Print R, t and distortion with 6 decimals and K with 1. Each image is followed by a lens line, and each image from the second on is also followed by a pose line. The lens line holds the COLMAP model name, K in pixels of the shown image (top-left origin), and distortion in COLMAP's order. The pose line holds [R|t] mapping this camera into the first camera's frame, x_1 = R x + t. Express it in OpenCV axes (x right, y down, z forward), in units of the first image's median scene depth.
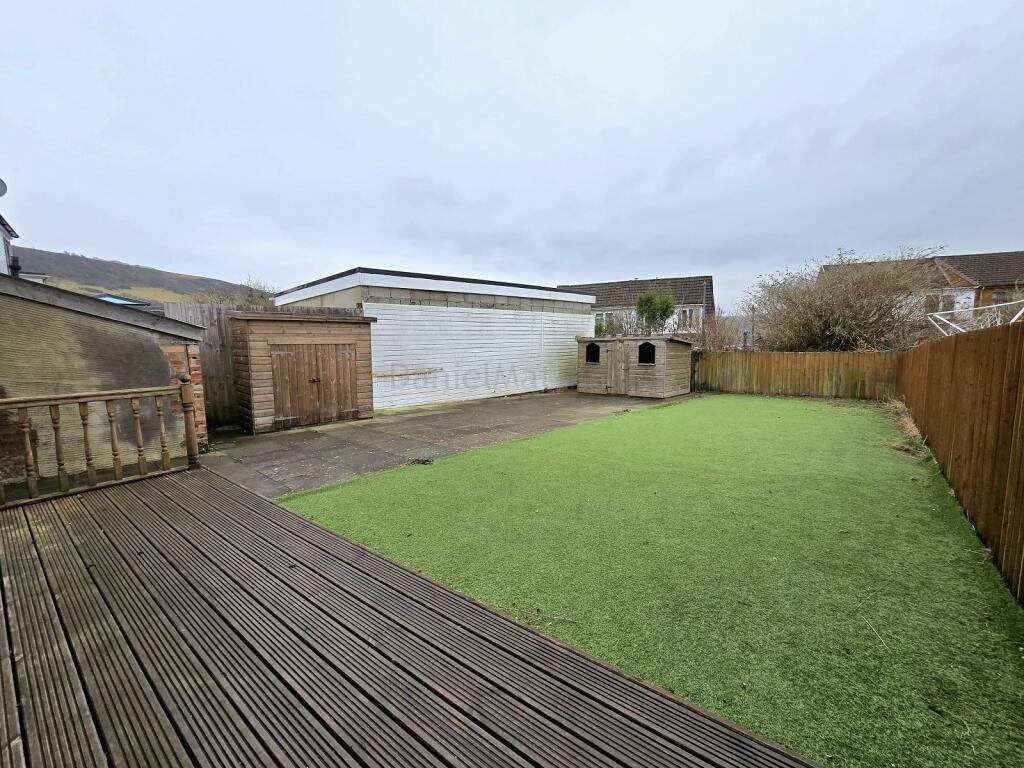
lens RADIAL K [[420.4, 0, 516.8], [0, 420.4, 384.3], [0, 0, 1]] dist [-0.002027, -0.001161]
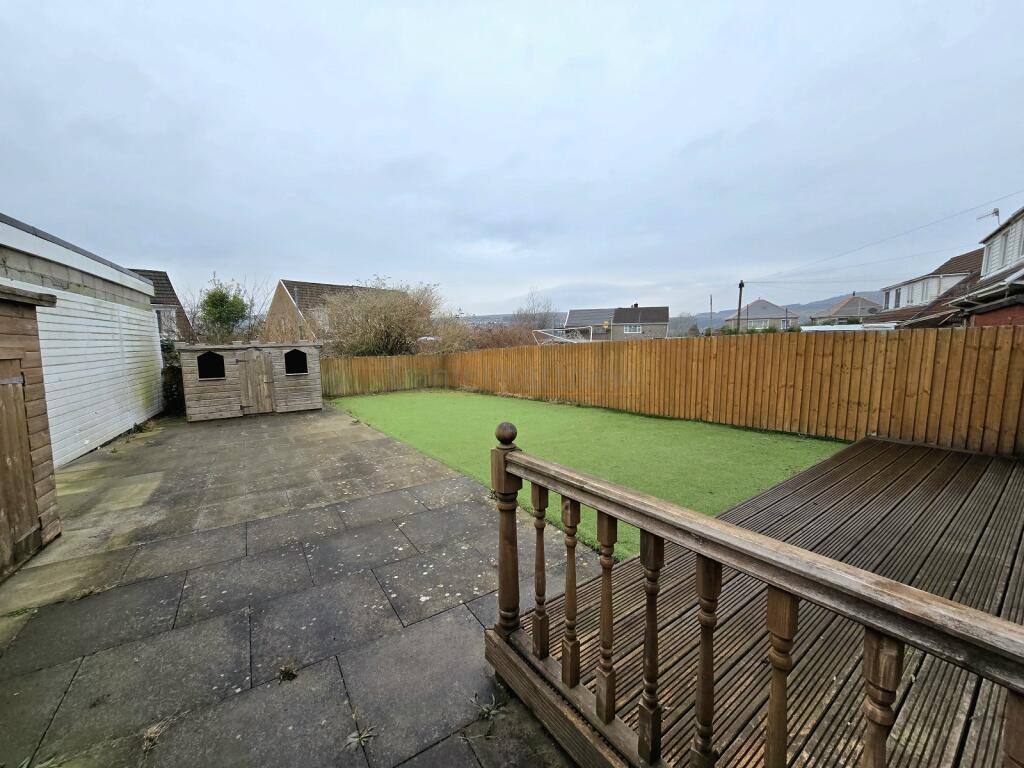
lens RADIAL K [[418.4, 0, 512.0], [0, 418.4, 384.0], [0, 0, 1]] dist [-0.001093, 0.000489]
pose [[0.274169, -0.089084, 0.957547, -0.429948], [0.108035, 0.992250, 0.061379, -0.032519], [-0.955594, 0.086620, 0.281668, 0.312940]]
